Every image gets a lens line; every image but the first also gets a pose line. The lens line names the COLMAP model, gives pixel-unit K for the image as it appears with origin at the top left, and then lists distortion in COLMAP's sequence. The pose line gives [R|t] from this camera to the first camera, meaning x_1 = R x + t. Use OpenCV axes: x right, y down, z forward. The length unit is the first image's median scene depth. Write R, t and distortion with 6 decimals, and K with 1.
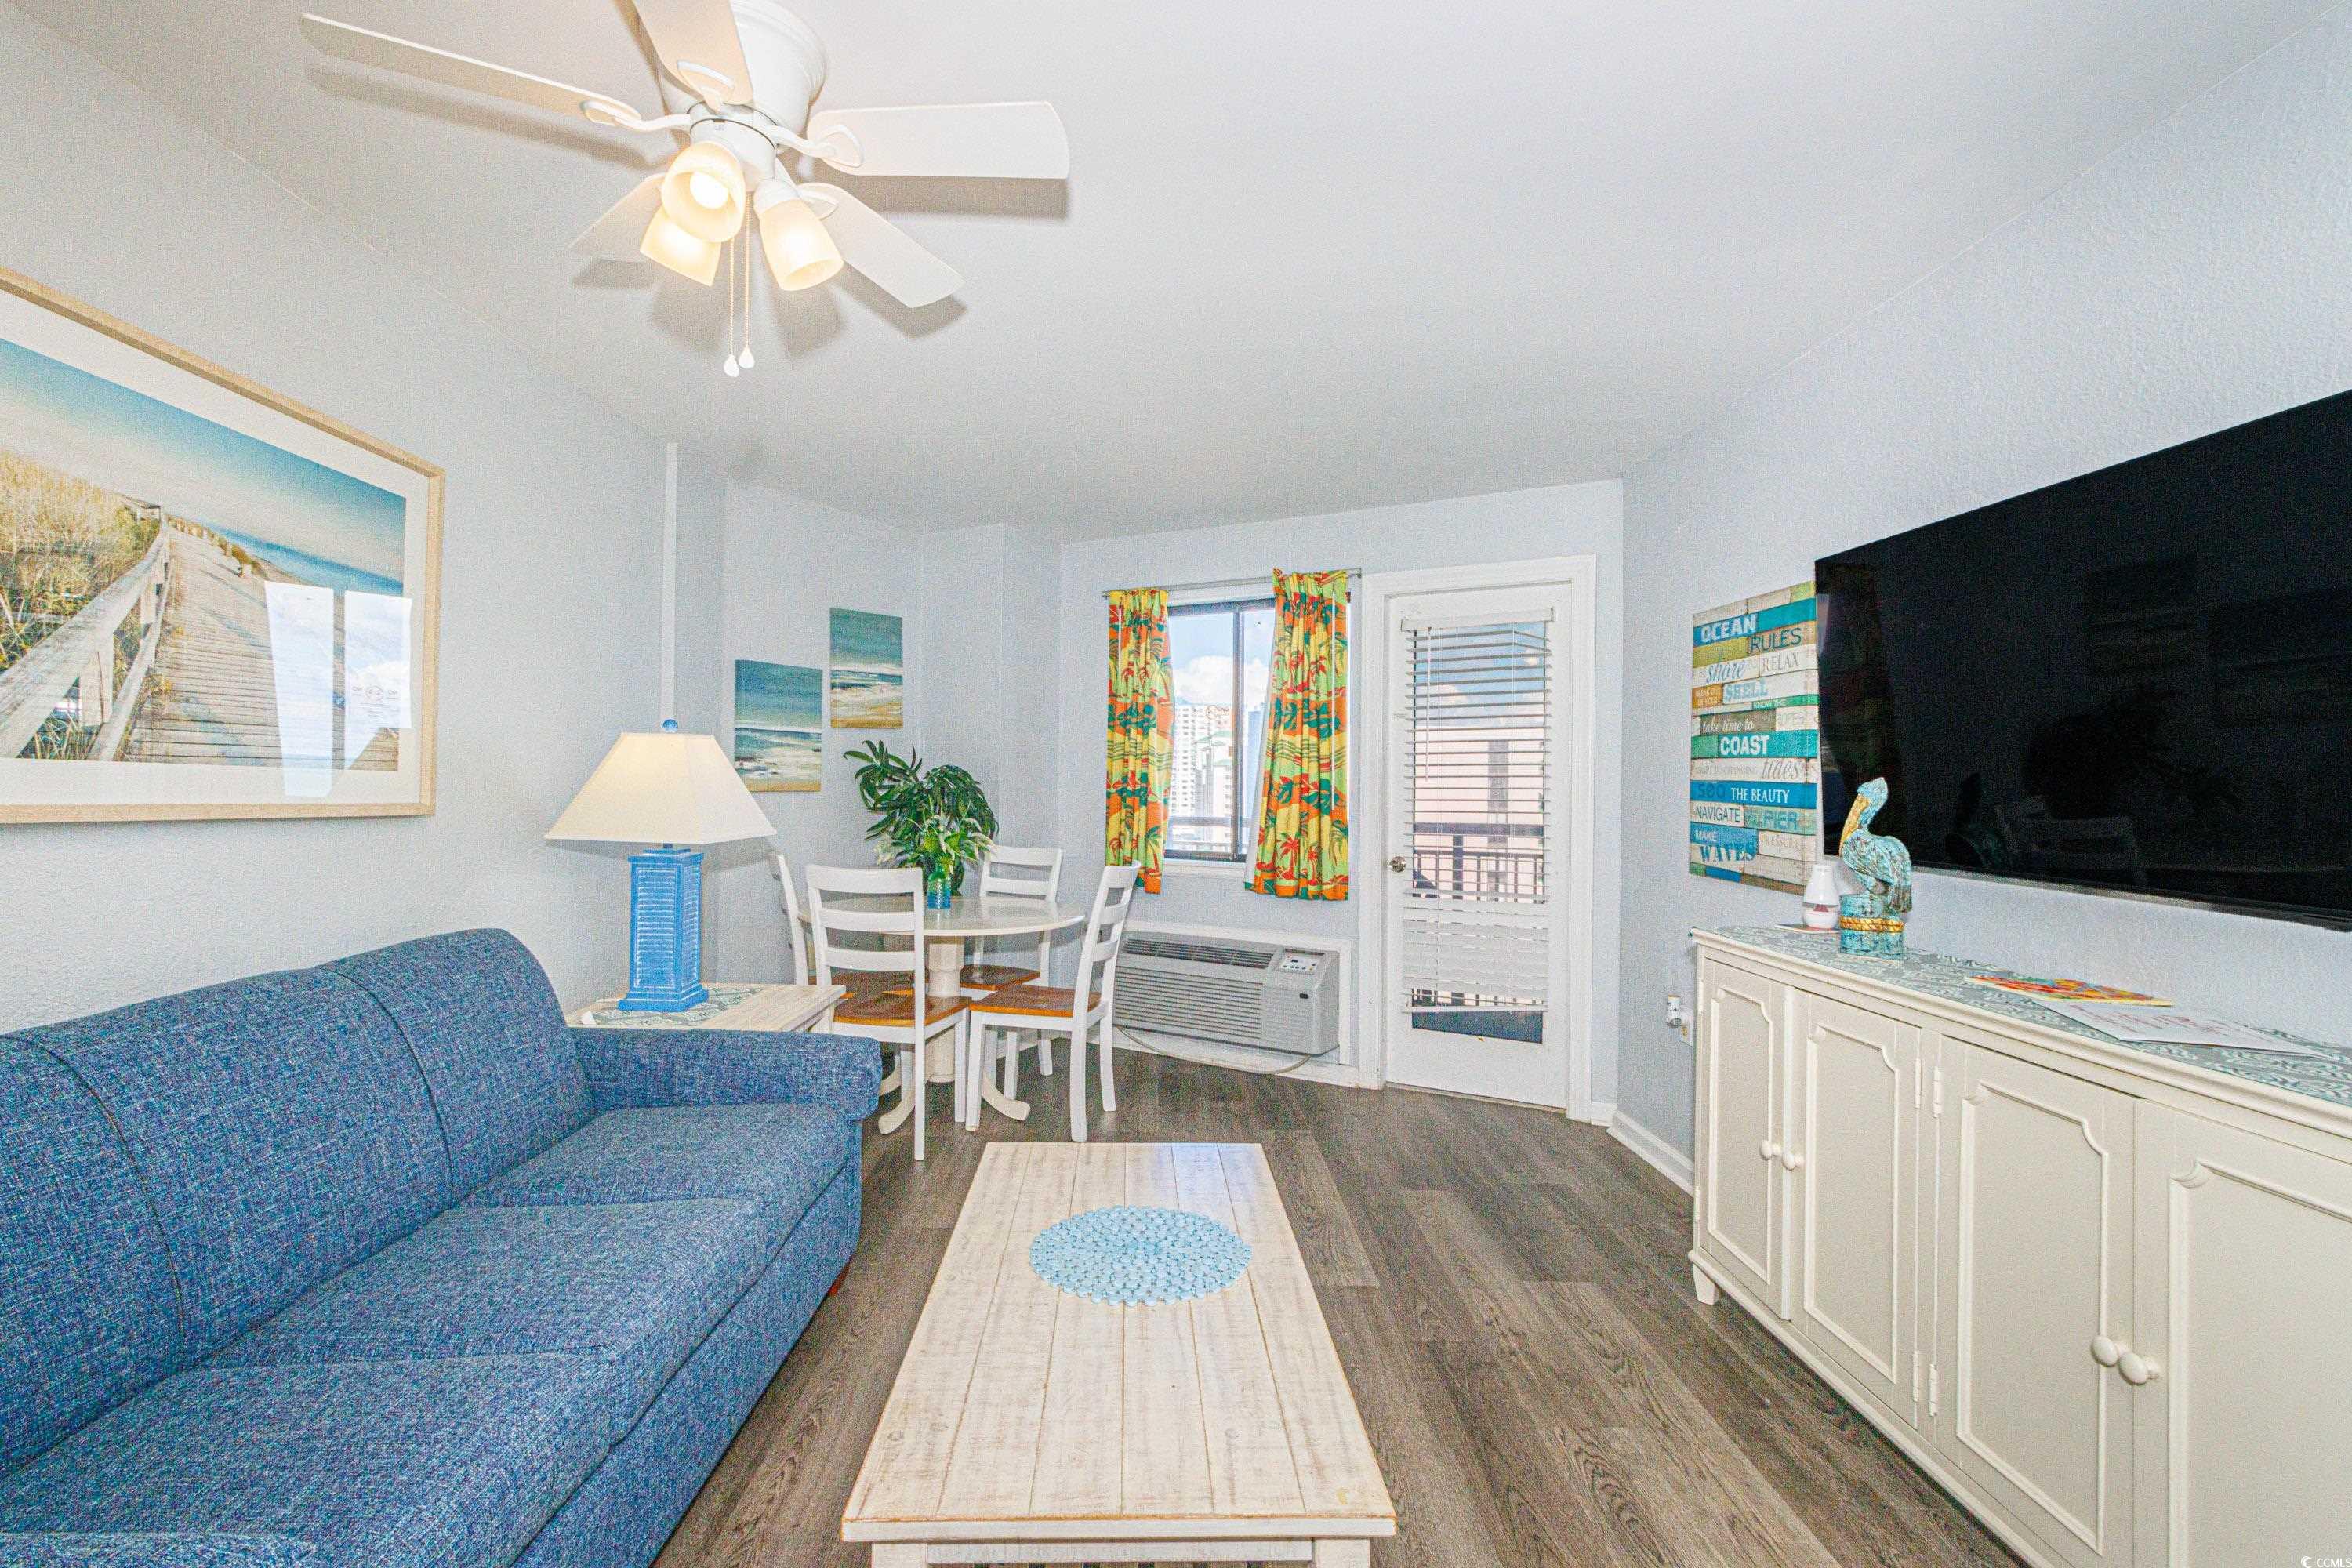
lens RADIAL K [[1082.5, 0, 1169.0], [0, 1082.5, 782.5], [0, 0, 1]] dist [-0.000532, 0.002750]
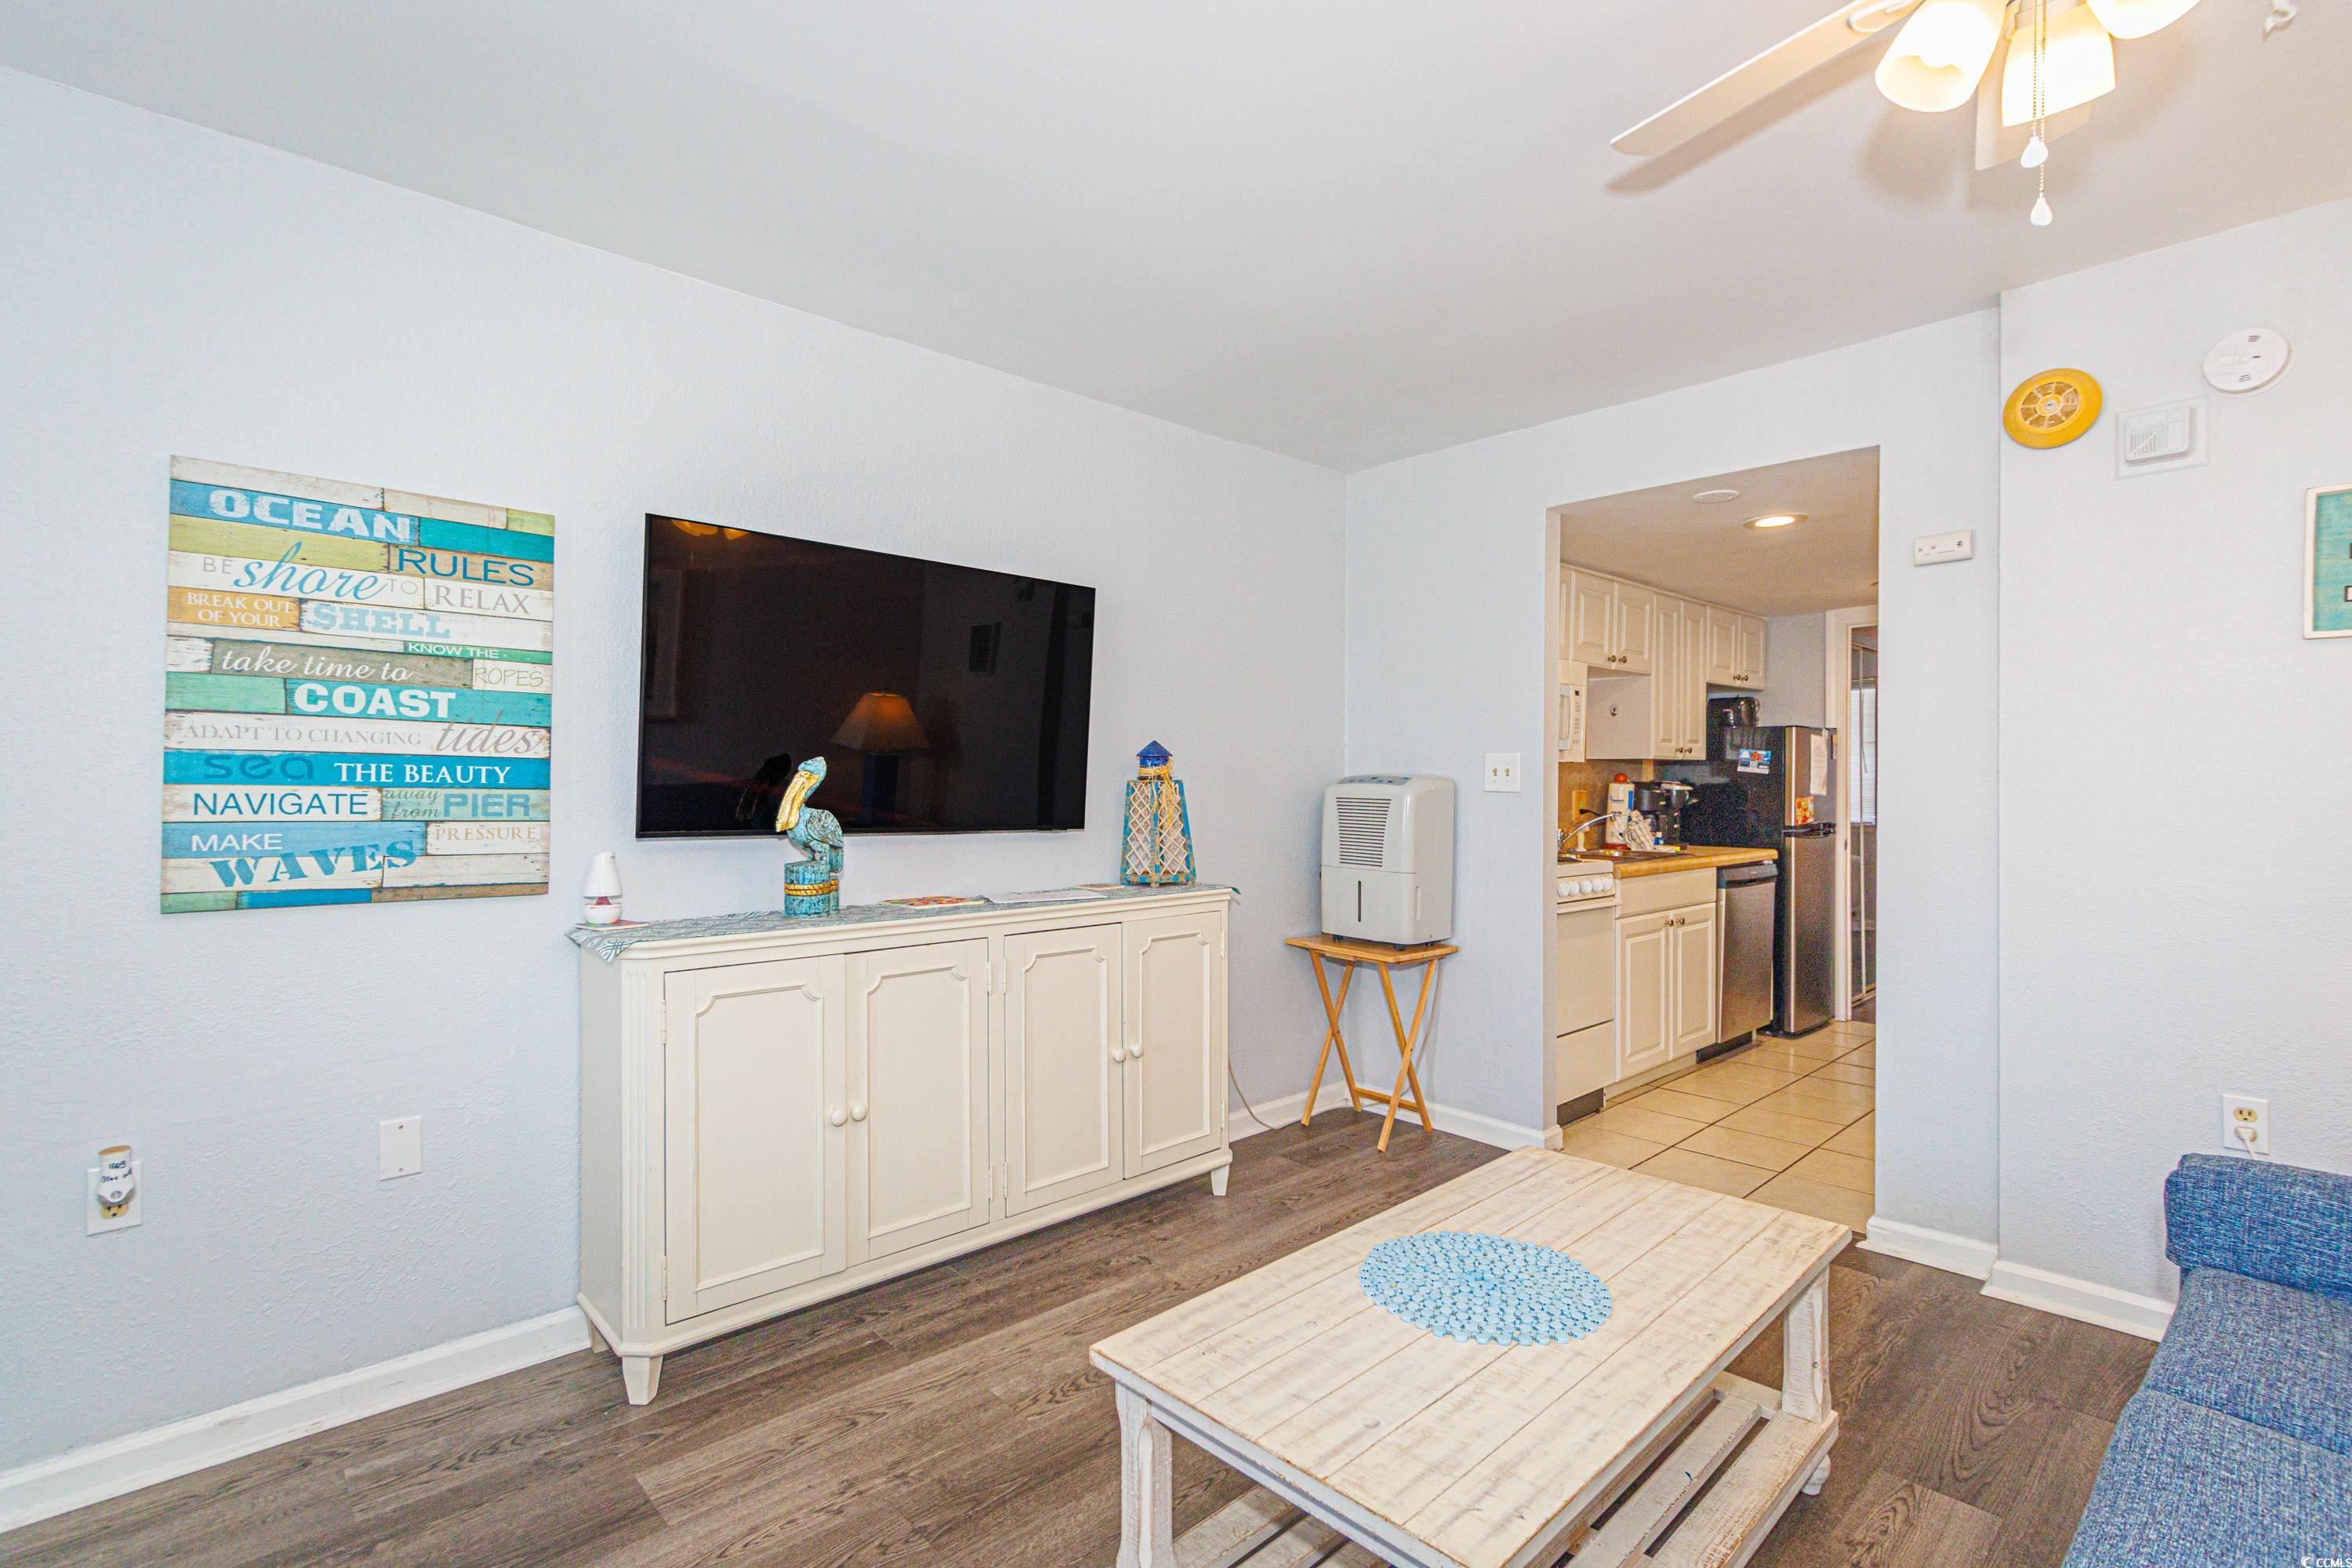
lens RADIAL K [[1082.5, 0, 1171.9], [0, 1082.5, 779.4], [0, 0, 1]] dist [-0.000532, 0.002750]
pose [[-0.663216, -0.011584, 0.748339, -0.216563], [-0.010051, 0.999928, 0.006571, 0.003863], [-0.748361, -0.003164, -0.663284, 0.737534]]
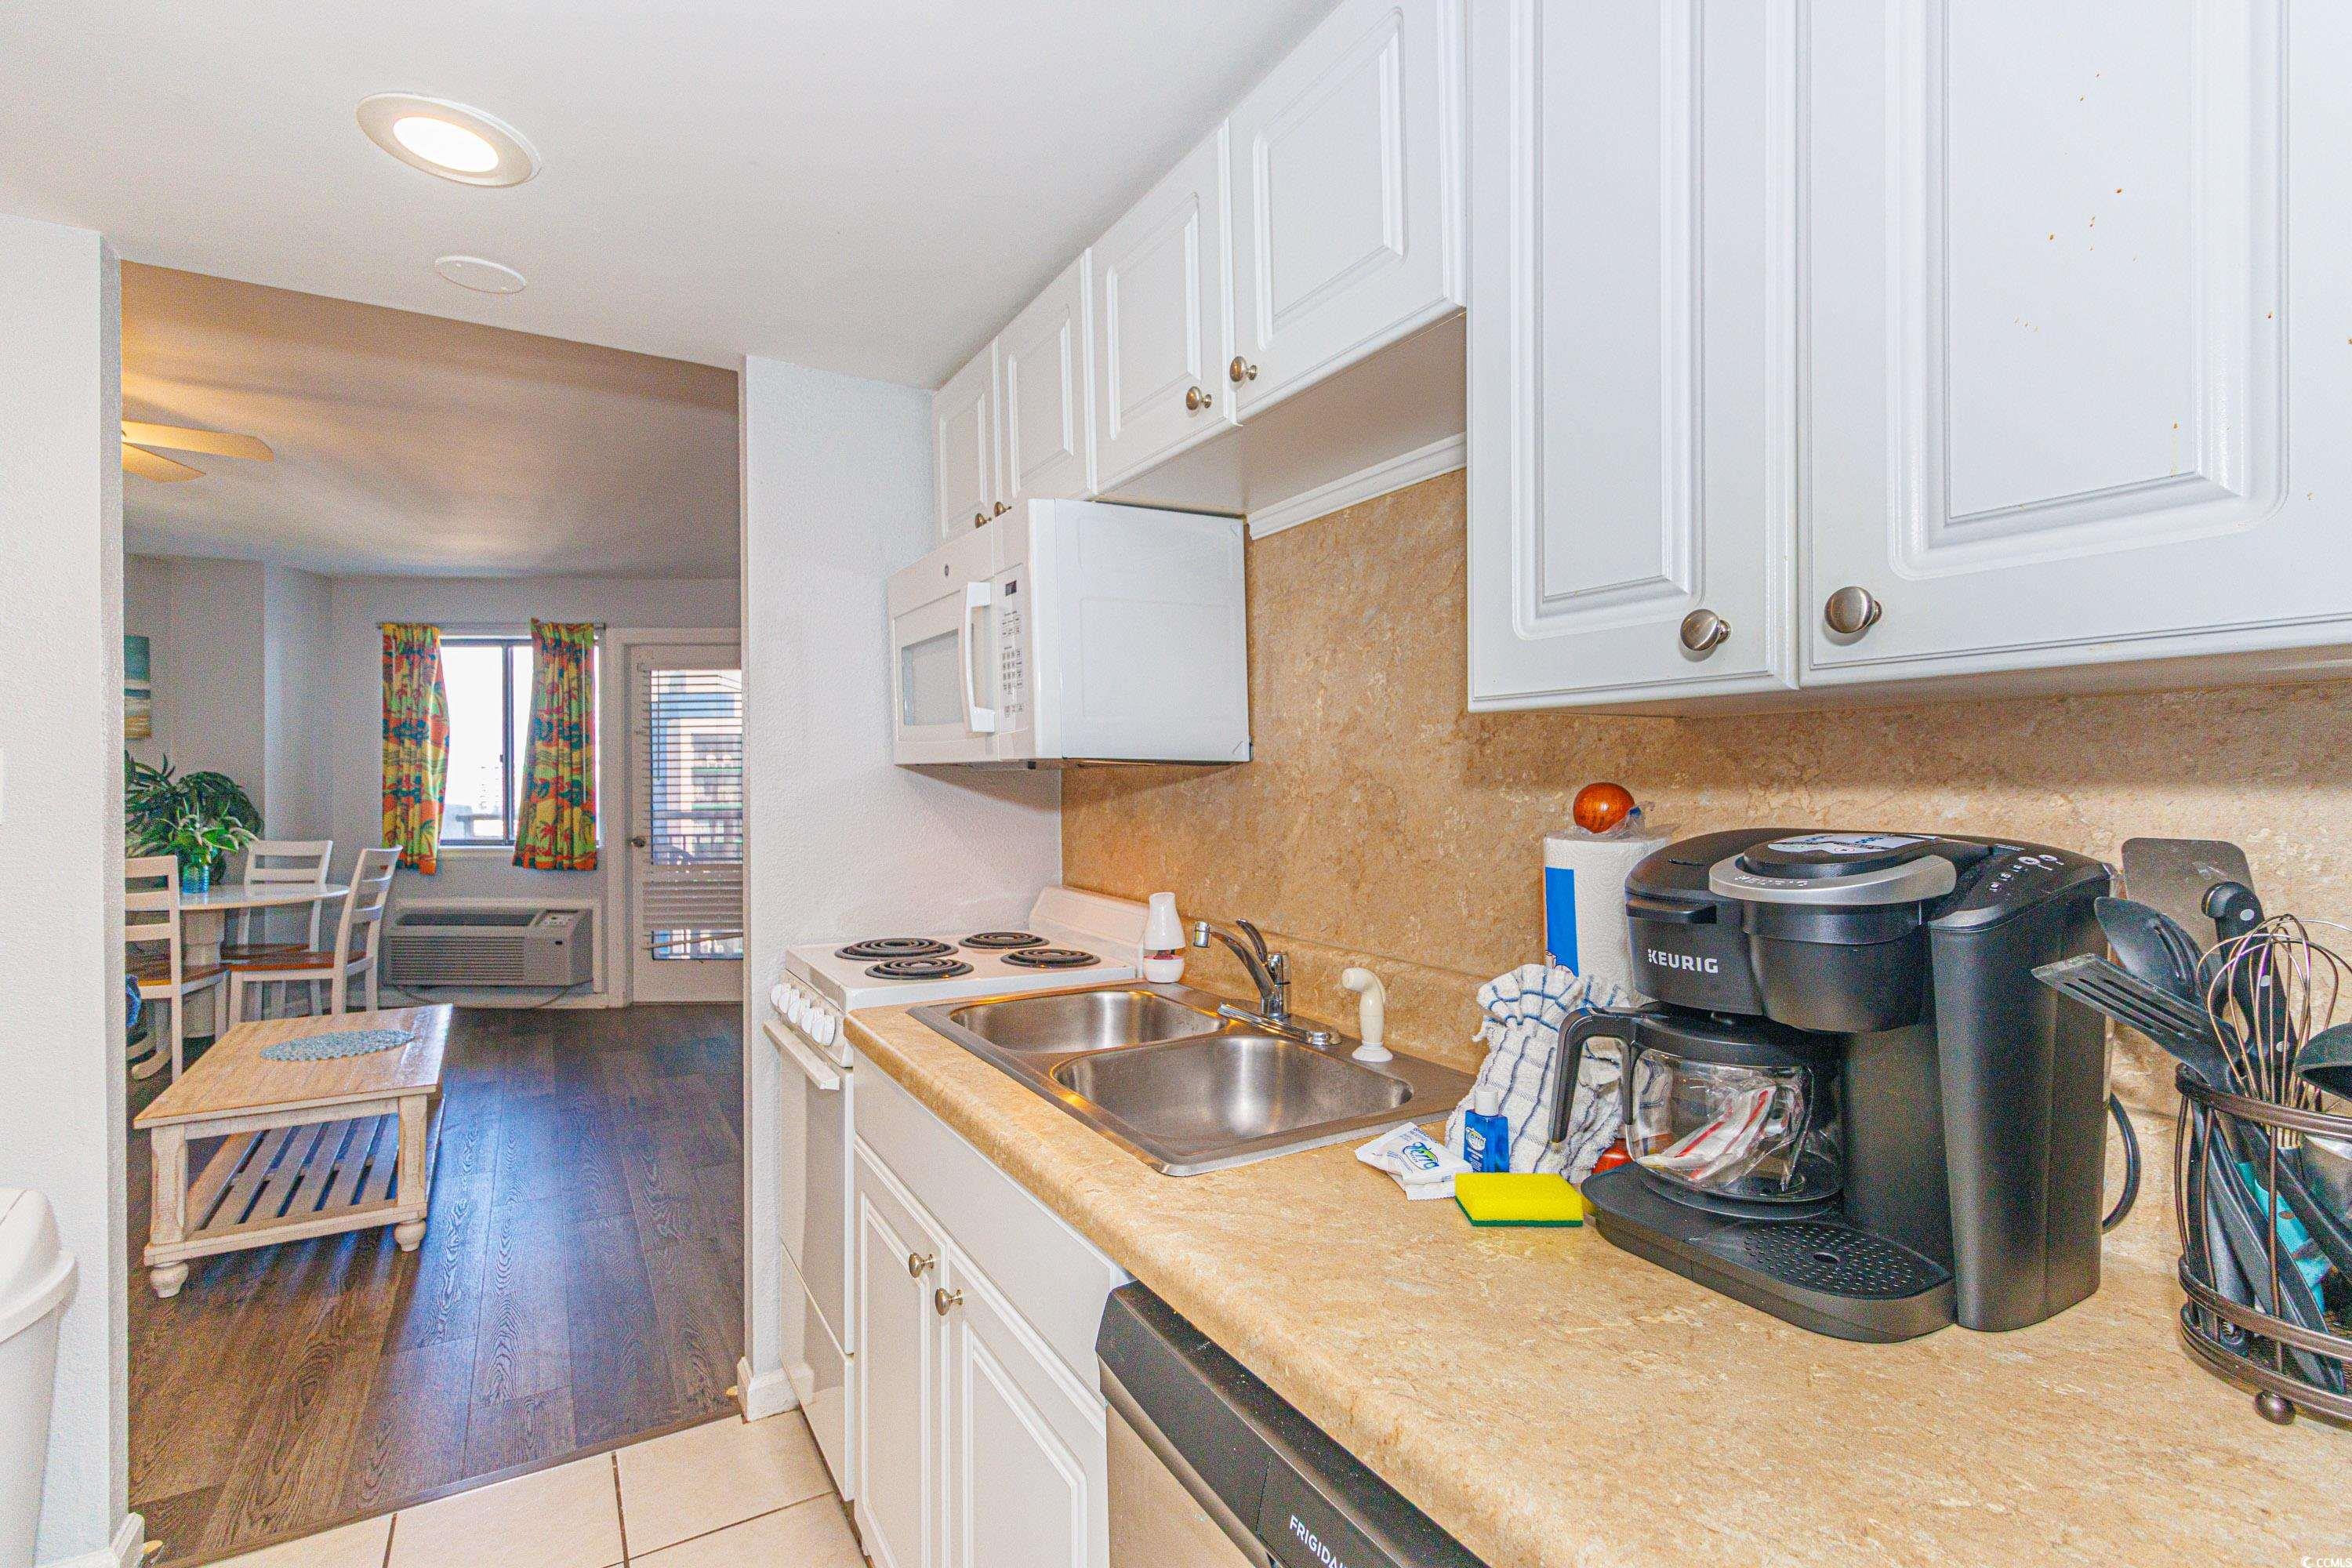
lens RADIAL K [[1082.5, 0, 1171.9], [0, 1082.5, 776.7], [0, 0, 1]] dist [-0.000532, 0.002750]
pose [[0.868037, -0.011869, 0.496357, 0.119722], [0.011379, 0.999927, 0.004011, -0.004016], [-0.496369, 0.002166, 0.868109, -0.528191]]
